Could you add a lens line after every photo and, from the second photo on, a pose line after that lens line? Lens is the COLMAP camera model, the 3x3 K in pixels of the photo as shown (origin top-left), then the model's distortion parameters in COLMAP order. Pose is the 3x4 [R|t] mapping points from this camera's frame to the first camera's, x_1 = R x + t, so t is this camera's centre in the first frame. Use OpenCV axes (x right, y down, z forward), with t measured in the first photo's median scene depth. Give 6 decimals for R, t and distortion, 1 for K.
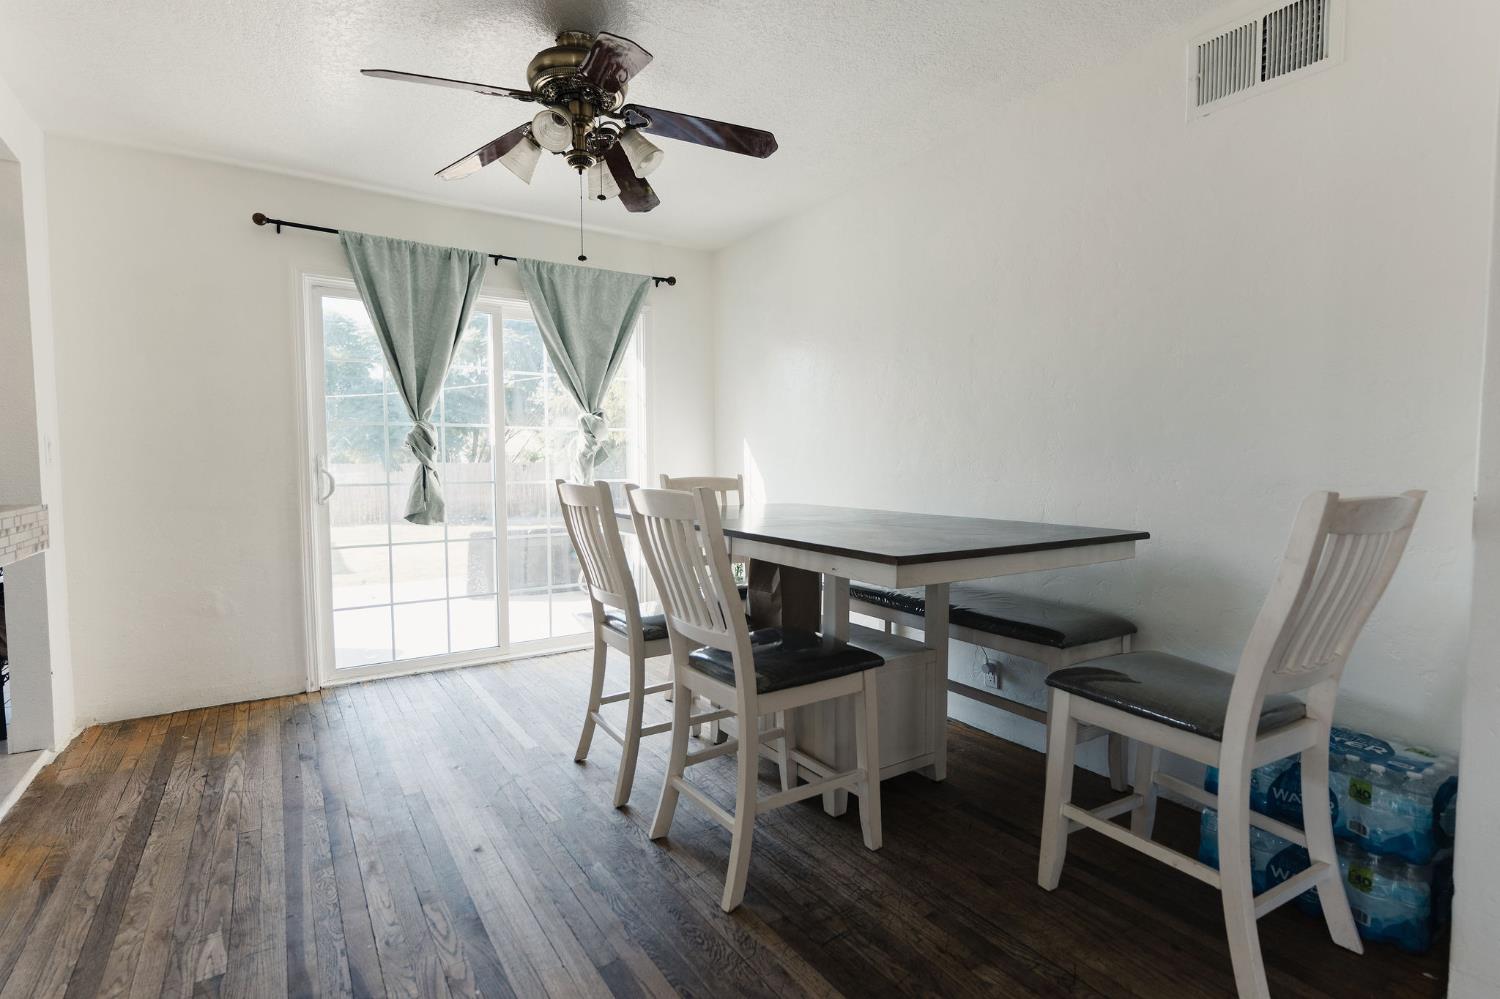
lens RADIAL K [[750.9, 0, 750.0], [0, 750.9, 499.5], [0, 0, 1]] dist [0.005123, -0.000578]
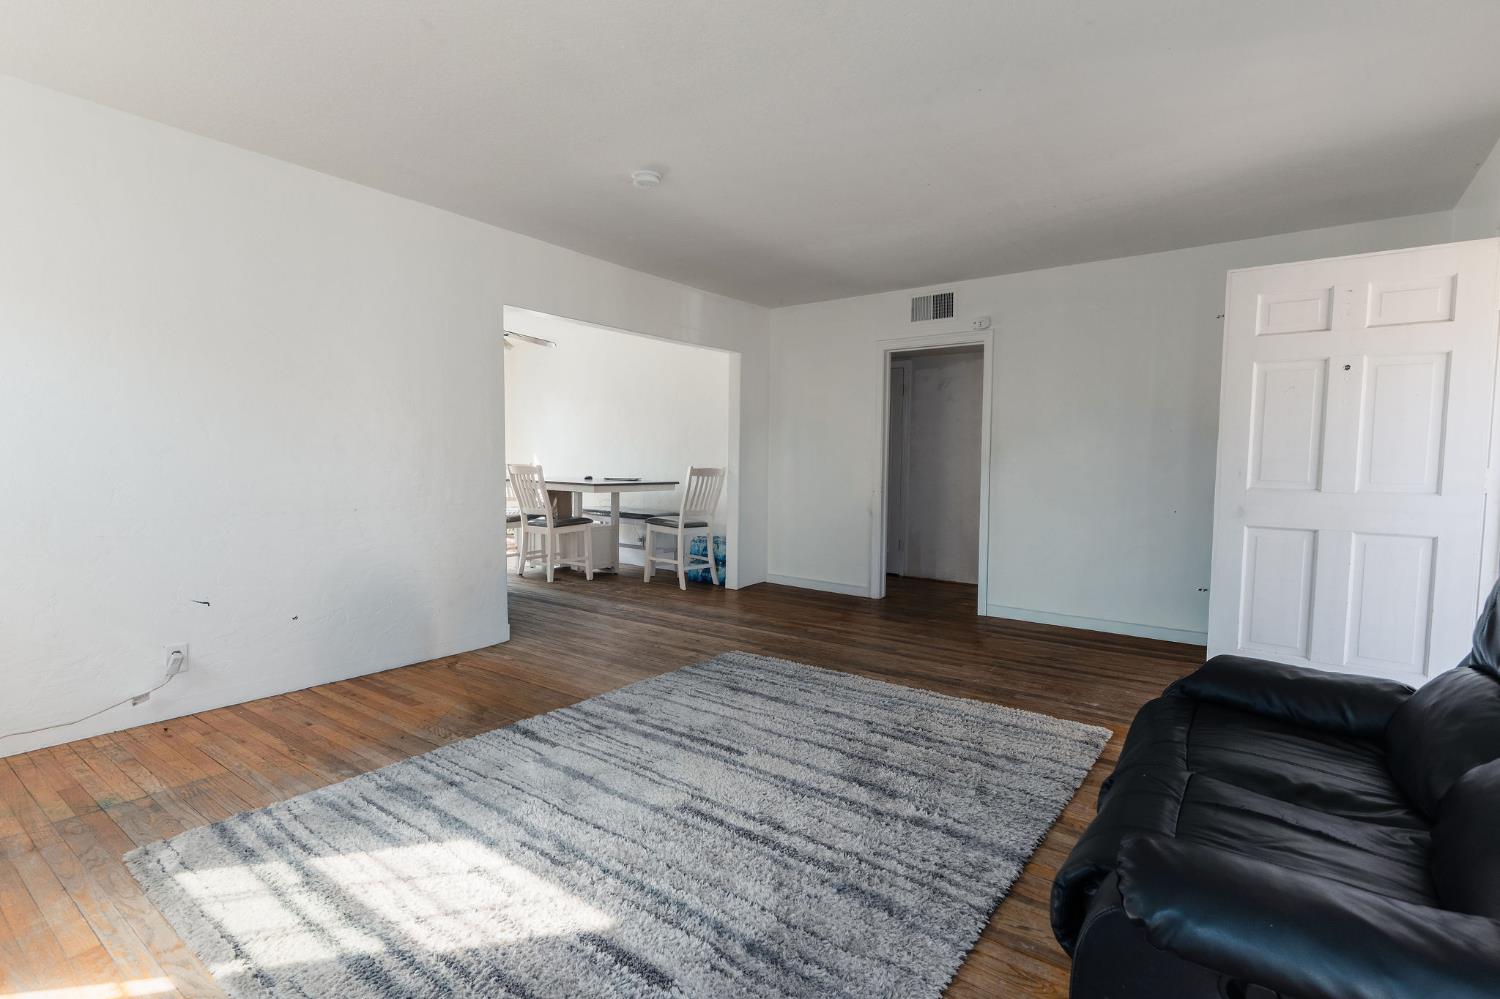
lens RADIAL K [[720.0, 0, 744.2], [0, 720.0, 500.3], [0, 0, 1]] dist [0.002312, 0.000573]
pose [[0.929692, -0.010671, 0.368183, -0.346645], [0.008179, 0.999932, 0.008330, 0.107800], [-0.368247, -0.004733, 0.929716, -2.034155]]
